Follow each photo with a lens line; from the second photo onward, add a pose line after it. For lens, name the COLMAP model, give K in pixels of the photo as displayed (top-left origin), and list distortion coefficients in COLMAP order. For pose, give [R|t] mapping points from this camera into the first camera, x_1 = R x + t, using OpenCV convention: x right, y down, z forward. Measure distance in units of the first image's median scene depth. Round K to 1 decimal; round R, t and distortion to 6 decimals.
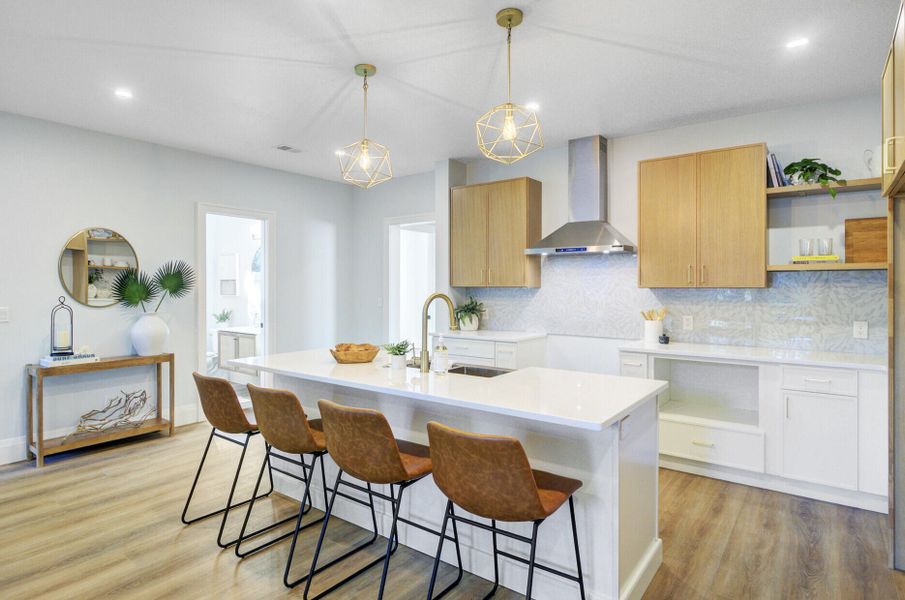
lens RADIAL K [[485.2, 0, 457.5], [0, 485.2, 295.9], [0, 0, 1]] dist [0.005231, 0.000043]
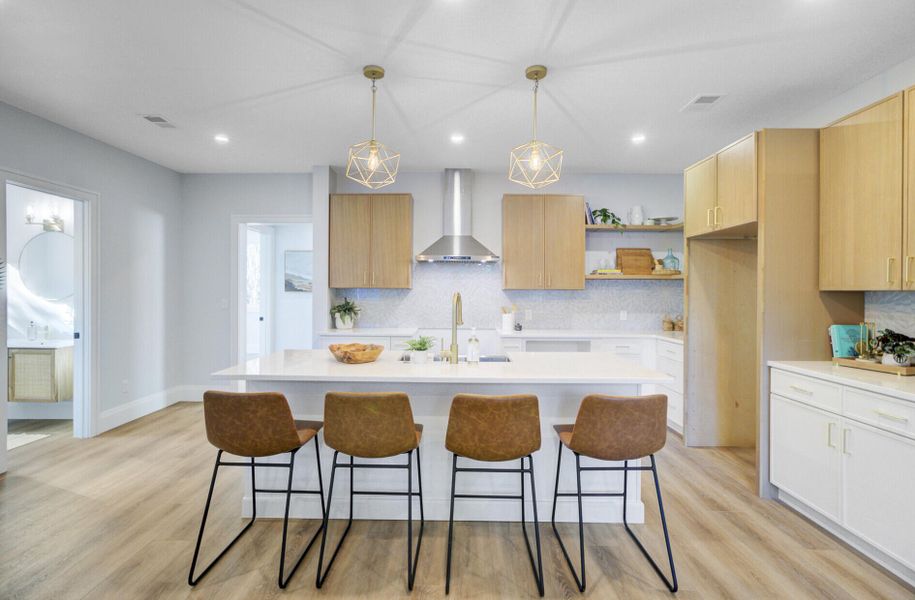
lens RADIAL K [[420.2, 0, 452.7], [0, 420.2, 299.9], [0, 0, 1]] dist [-0.004705, 0.001368]
pose [[0.818732, -0.009284, 0.574101, -0.456170], [0.006122, 0.999954, 0.007440, 0.003080], [-0.574143, -0.002576, 0.818751, 0.154179]]
